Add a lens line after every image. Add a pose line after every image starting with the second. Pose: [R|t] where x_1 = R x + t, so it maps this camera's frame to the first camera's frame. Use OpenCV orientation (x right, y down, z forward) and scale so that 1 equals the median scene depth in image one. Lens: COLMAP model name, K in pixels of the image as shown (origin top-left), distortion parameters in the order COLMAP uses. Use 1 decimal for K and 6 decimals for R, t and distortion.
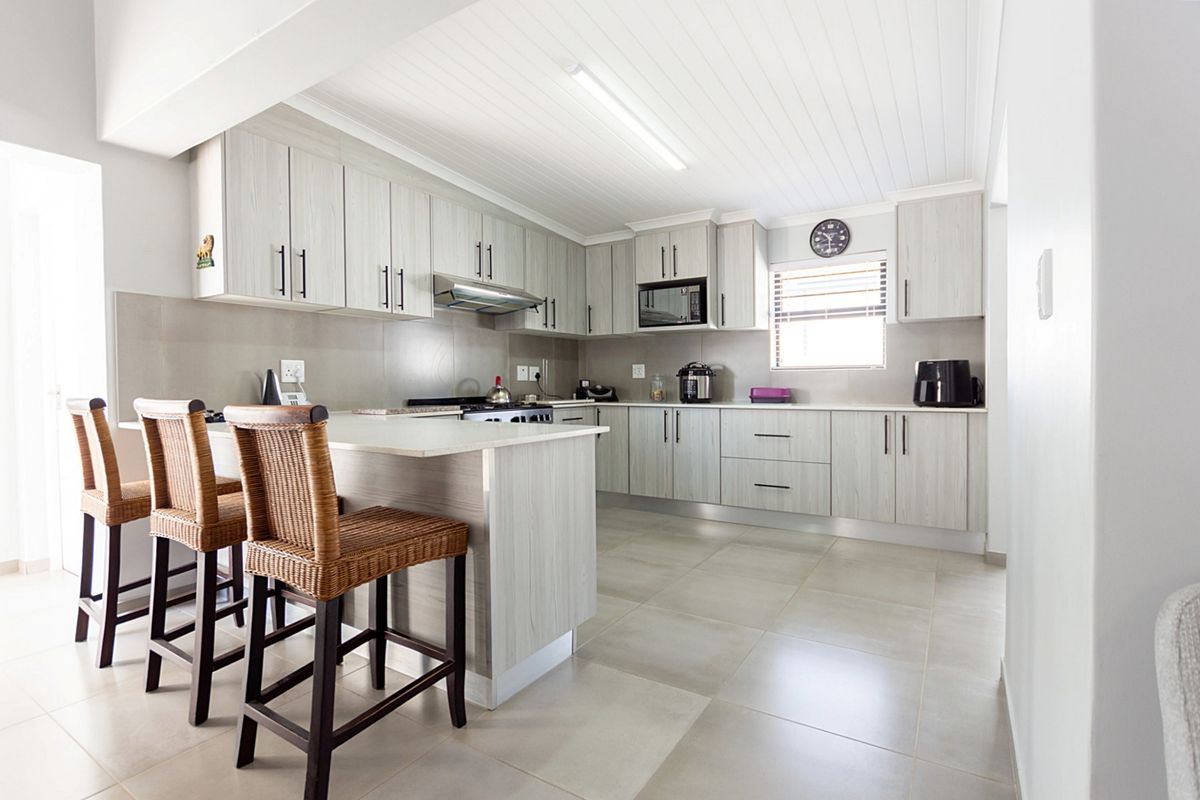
lens RADIAL K [[546.8, 0, 598.3], [0, 546.8, 394.2], [0, 0, 1]] dist [-0.000901, -0.000013]
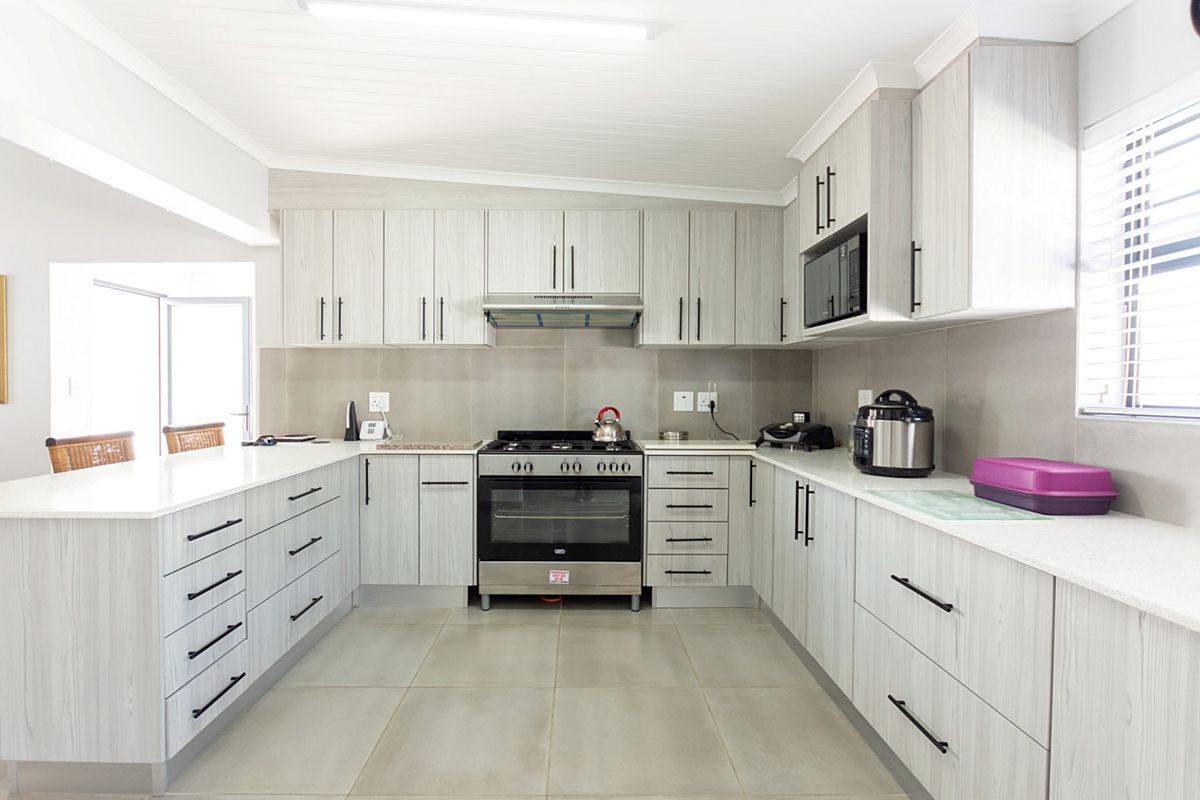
lens RADIAL K [[546.8, 0, 598.3], [0, 546.8, 394.2], [0, 0, 1]] dist [-0.000901, -0.000013]
pose [[0.557265, 0.016428, -0.830172, 0.462794], [-0.025038, 0.999682, 0.002975, -0.052746], [0.829957, 0.019128, 0.557499, 0.540835]]
